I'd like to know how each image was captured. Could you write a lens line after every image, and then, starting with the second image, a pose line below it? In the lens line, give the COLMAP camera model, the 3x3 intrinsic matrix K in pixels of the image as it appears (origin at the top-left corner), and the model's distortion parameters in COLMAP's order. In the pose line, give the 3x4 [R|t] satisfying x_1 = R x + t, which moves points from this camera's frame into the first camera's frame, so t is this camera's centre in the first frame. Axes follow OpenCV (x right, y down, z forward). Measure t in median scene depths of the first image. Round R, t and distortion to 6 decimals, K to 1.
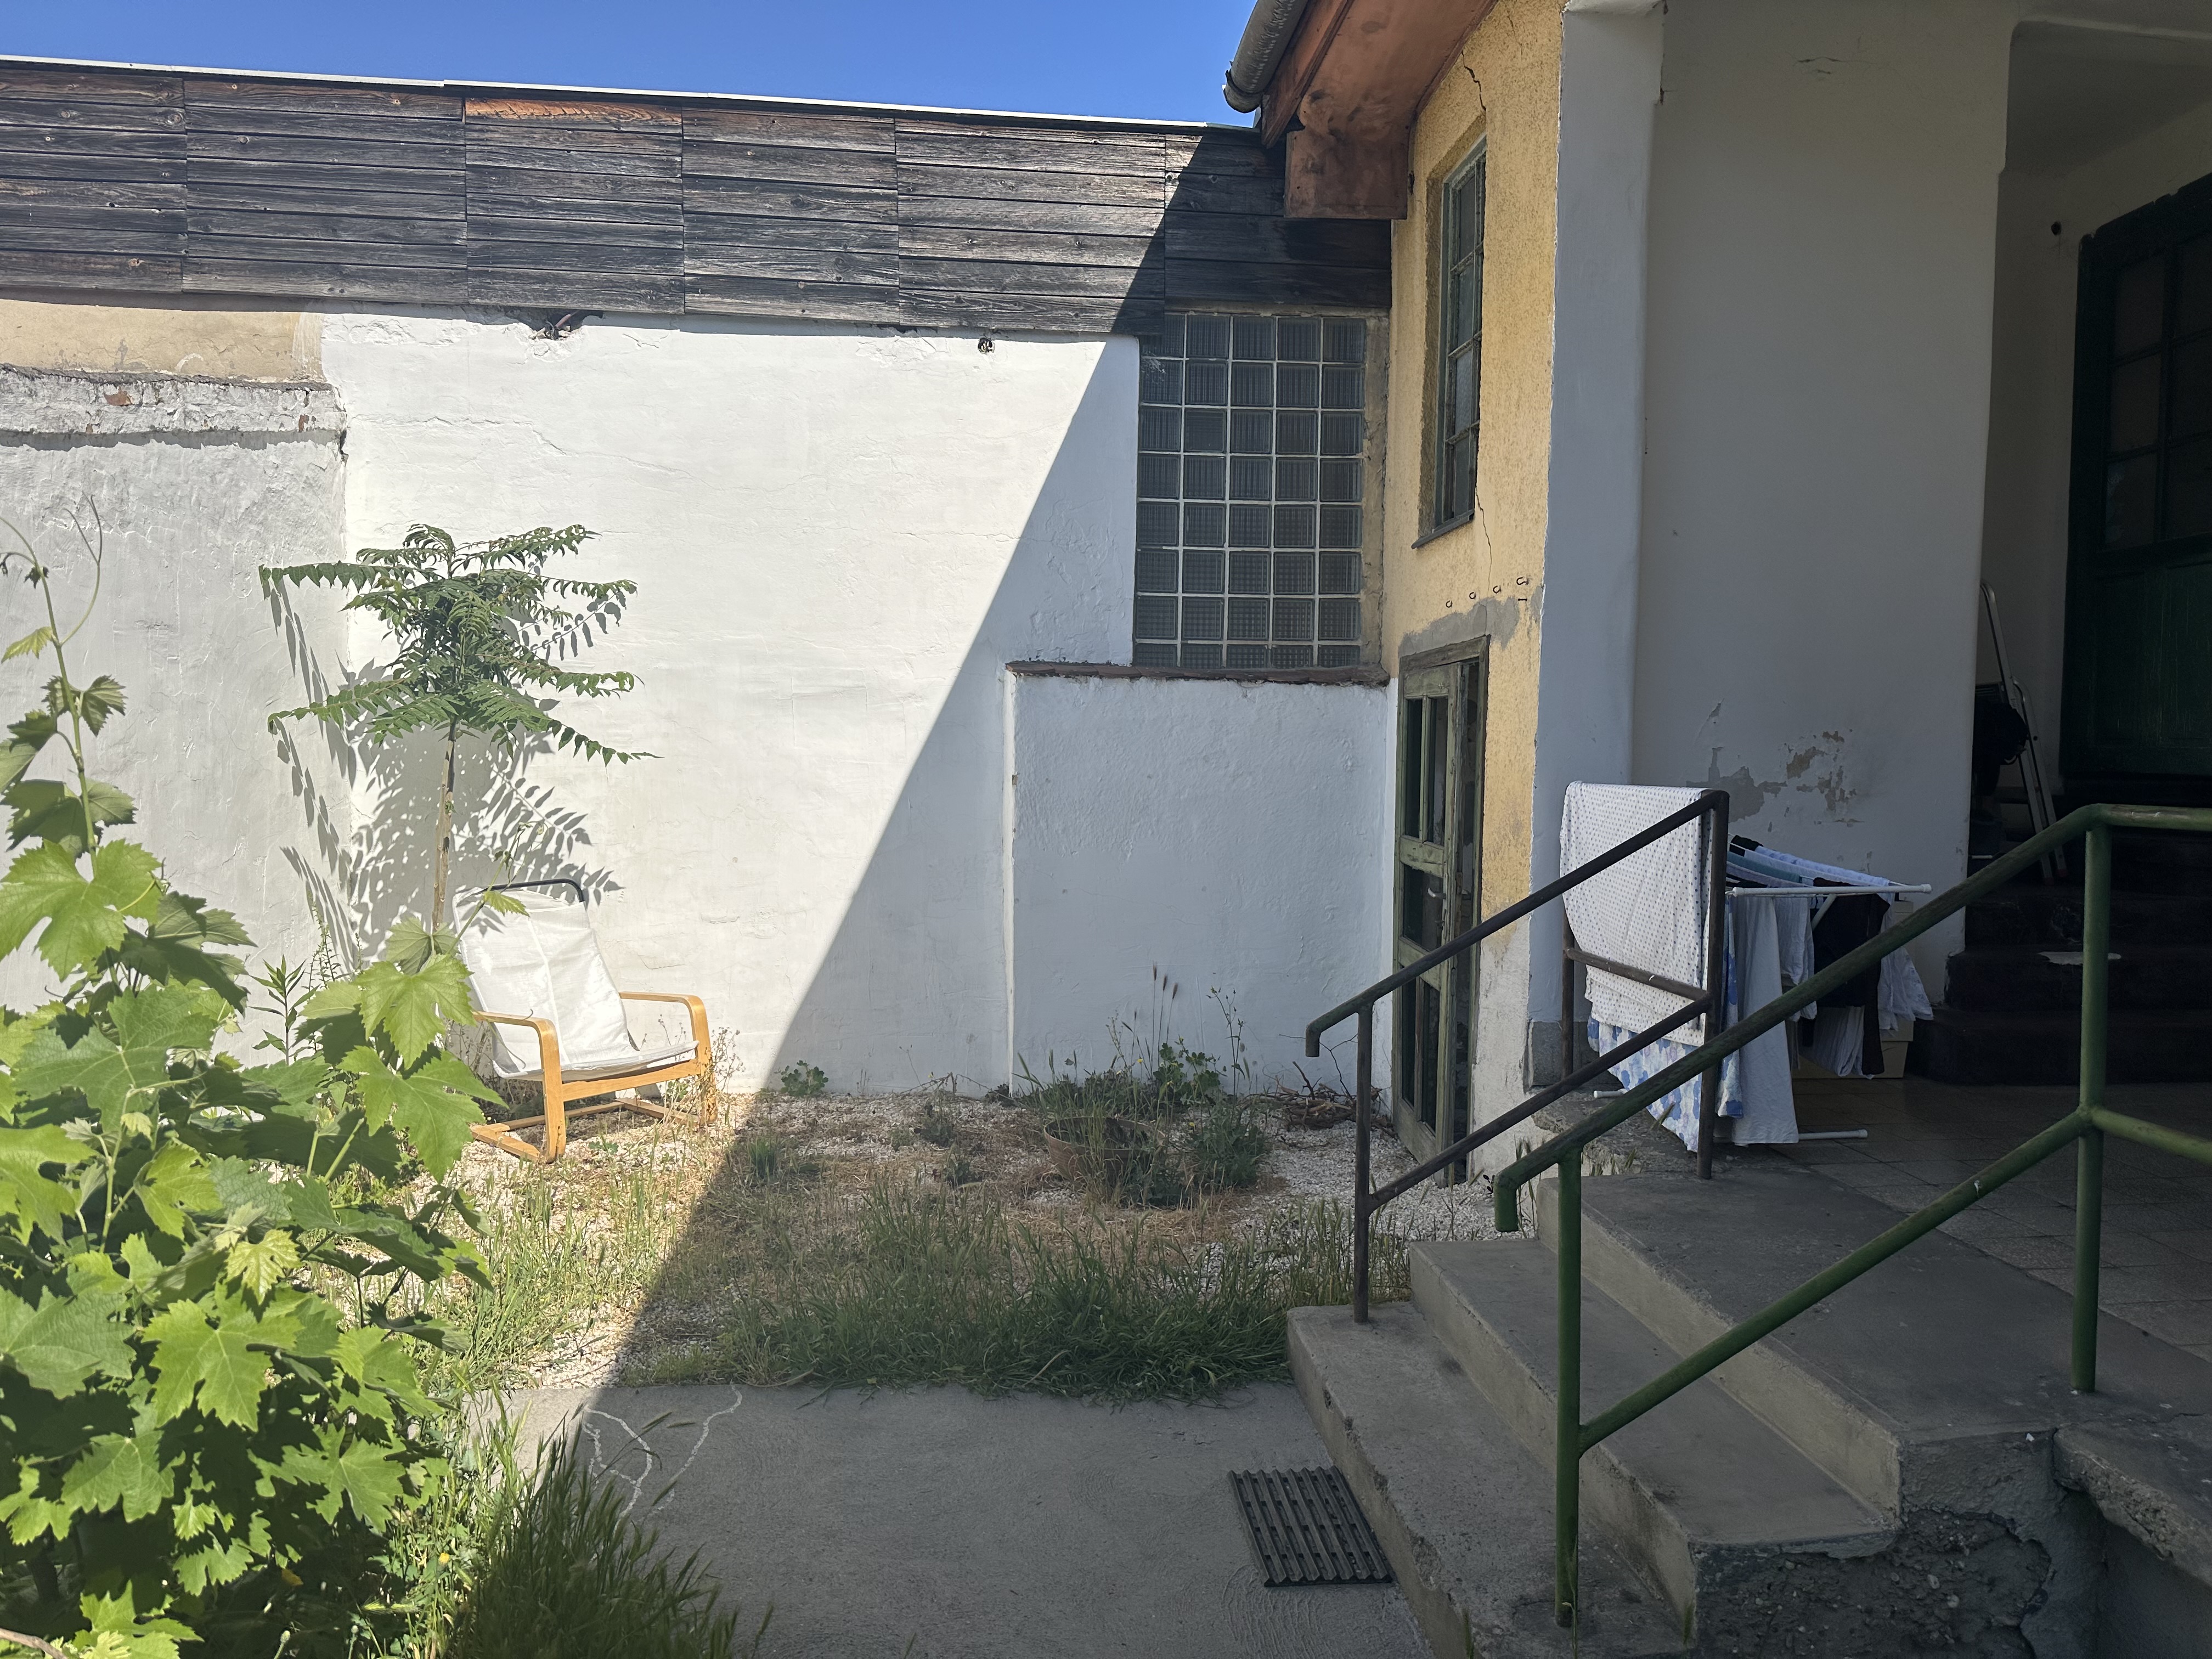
lens RADIAL K [[1549.2, 0, 1200.2], [0, 1549.2, 829.5], [0, 0, 1]] dist [-0.033810, 0.000870]
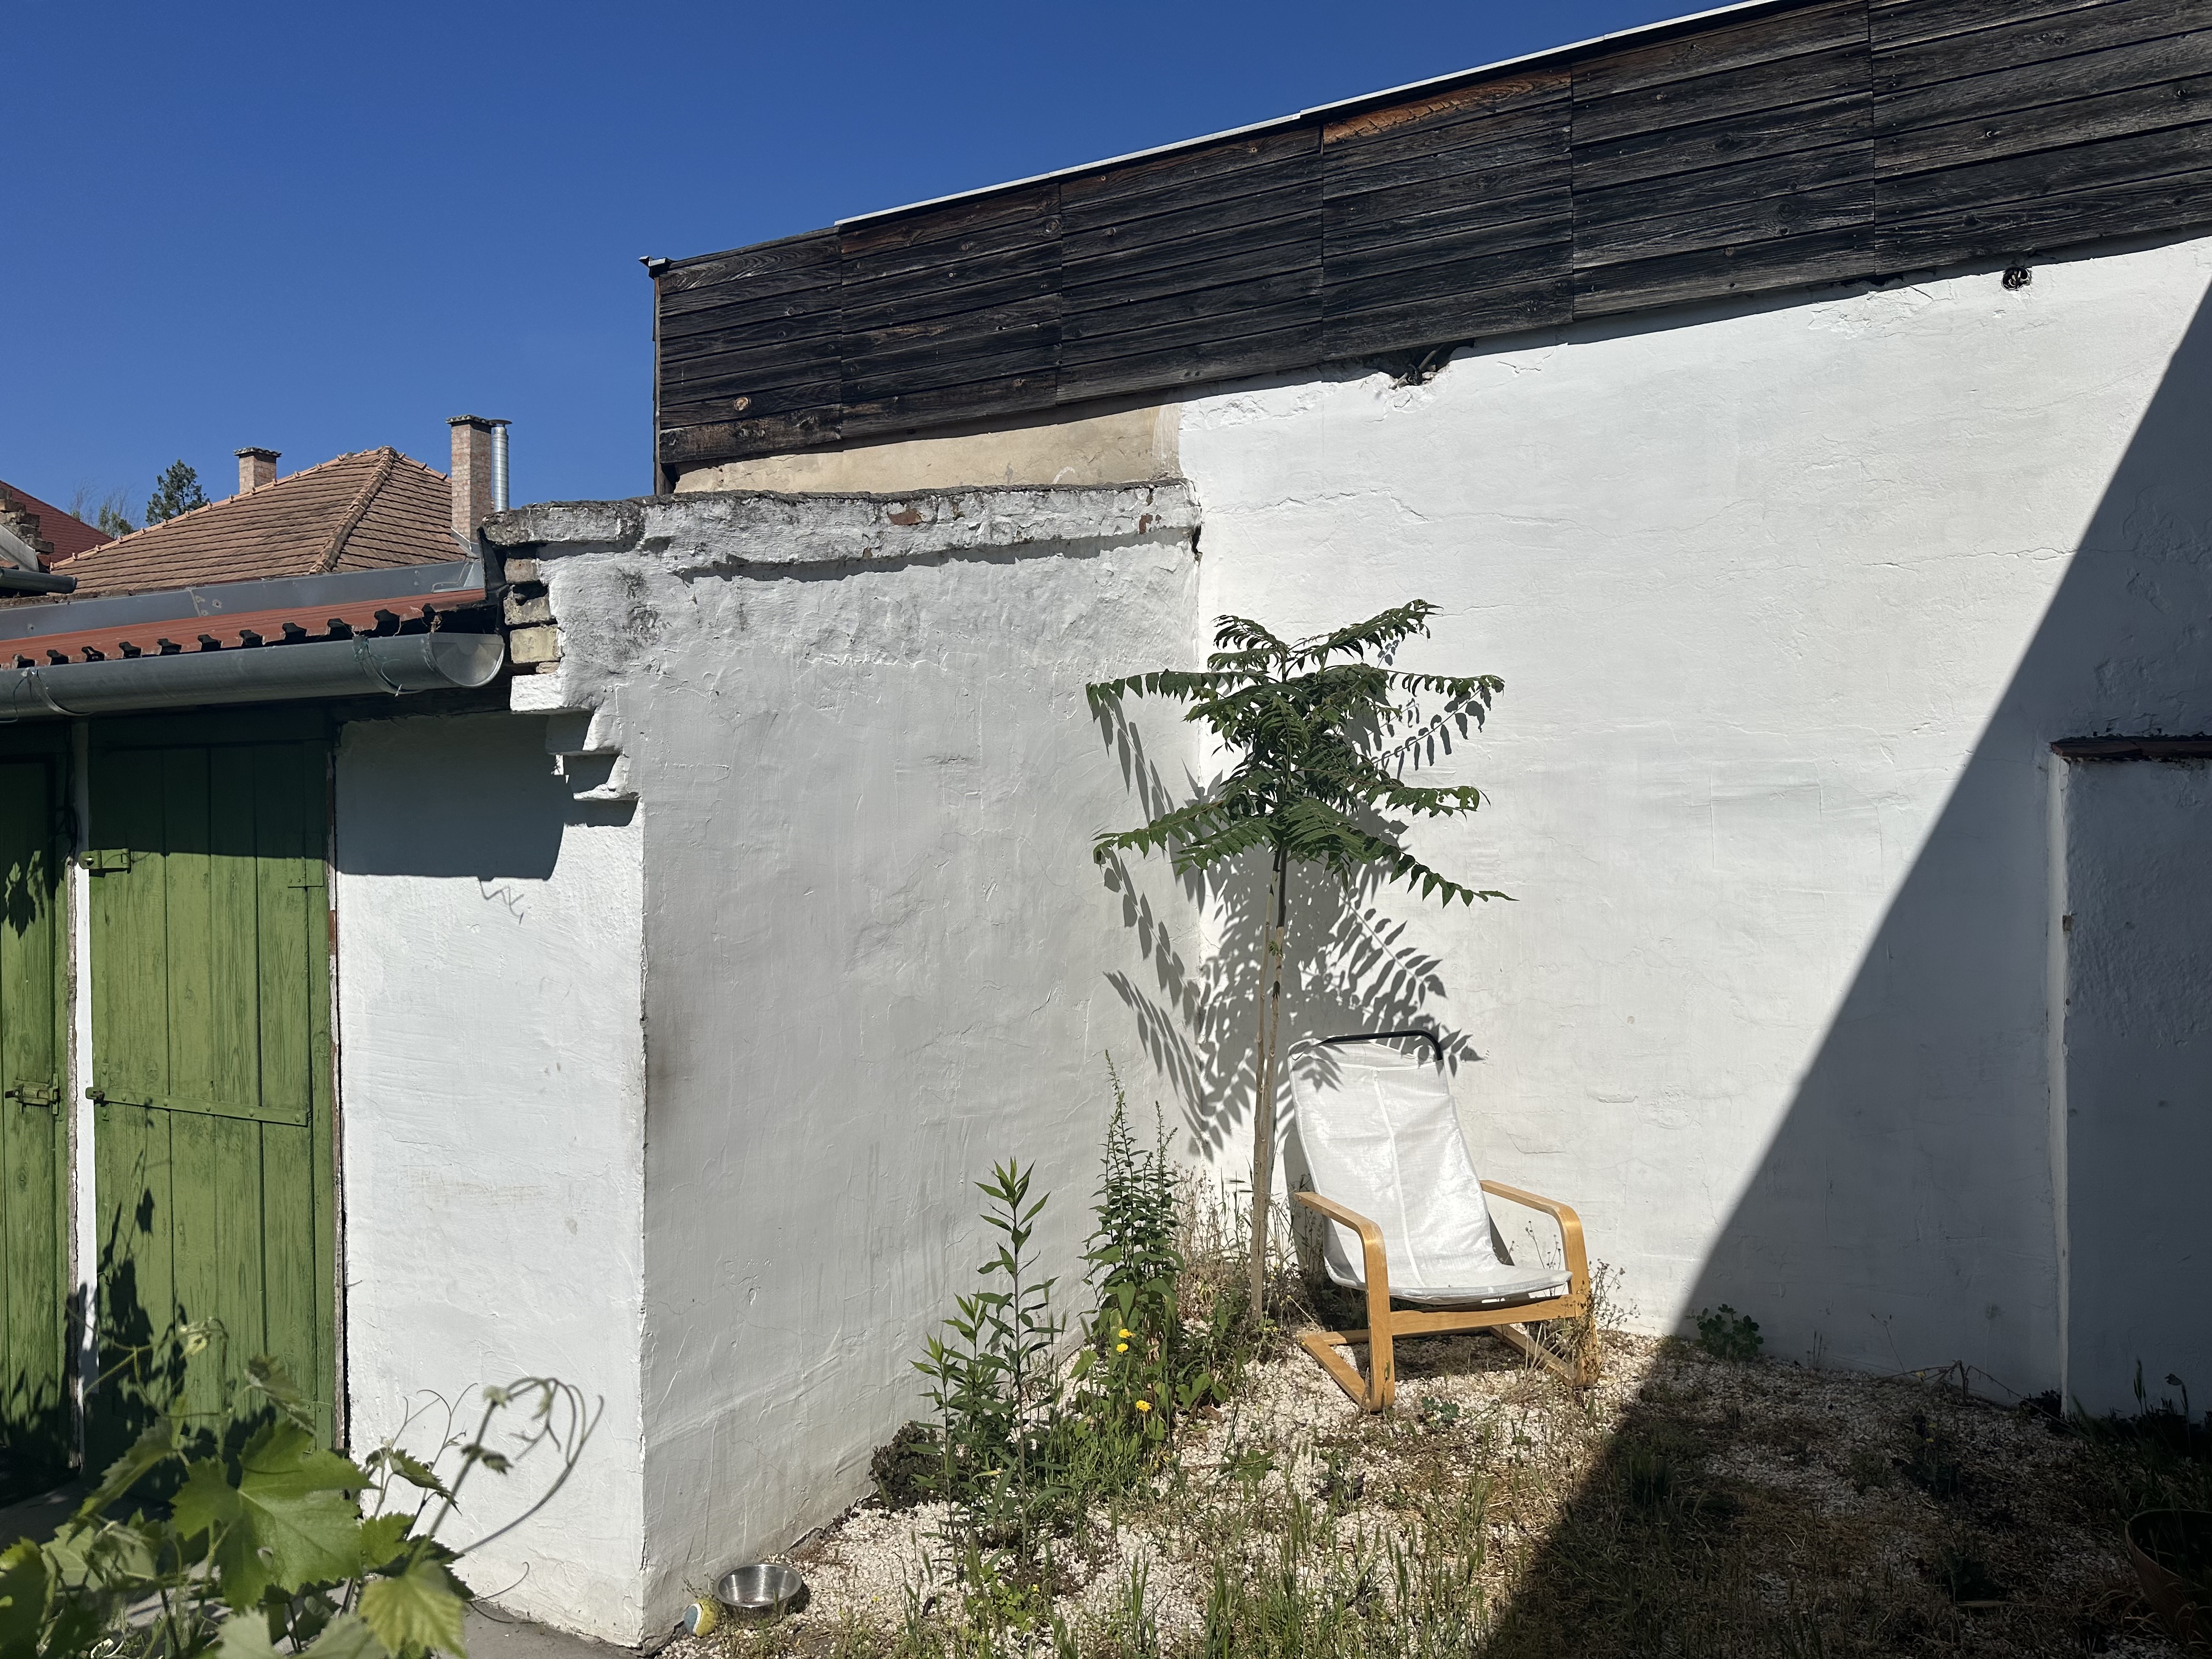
lens RADIAL K [[1549.3, 0, 1106.0], [0, 1549.3, 829.5], [0, 0, 1]] dist [0.091954, -0.107671]
pose [[0.783015, -0.012154, -0.621884, -0.024402], [-0.013058, 0.999268, -0.035971, -0.043377], [0.621865, 0.036286, 0.782283, 0.239424]]
